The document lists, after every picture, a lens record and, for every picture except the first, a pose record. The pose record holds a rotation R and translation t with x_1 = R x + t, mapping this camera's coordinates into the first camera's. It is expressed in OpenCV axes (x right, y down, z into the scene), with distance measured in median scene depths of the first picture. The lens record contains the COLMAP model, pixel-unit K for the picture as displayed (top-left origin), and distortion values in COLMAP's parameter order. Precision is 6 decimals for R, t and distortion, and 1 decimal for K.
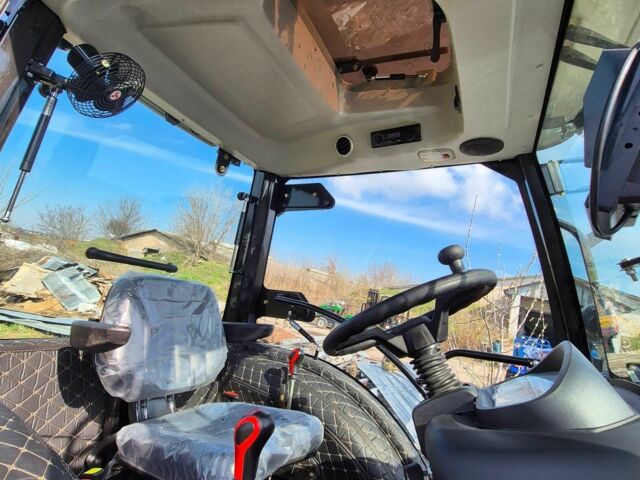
lens RADIAL K [[357.5, 0, 319.0], [0, 357.5, 239.6], [0, 0, 1]] dist [0.010742, 0.000883]
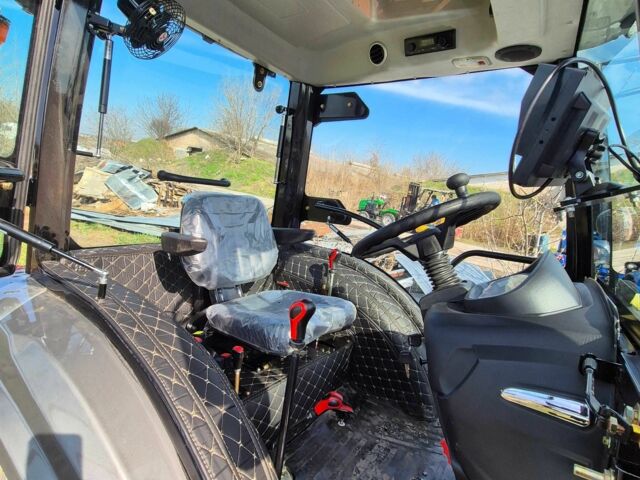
lens RADIAL K [[362.8, 0, 320.0], [0, 362.8, 240.0], [0, 0, 1]] dist [0.024584, 0.000139]
pose [[0.993123, -0.005856, -0.116931, 0.031010], [0.039947, 0.955761, 0.291418, -0.080915], [0.110052, -0.294085, 0.949422, -0.146782]]
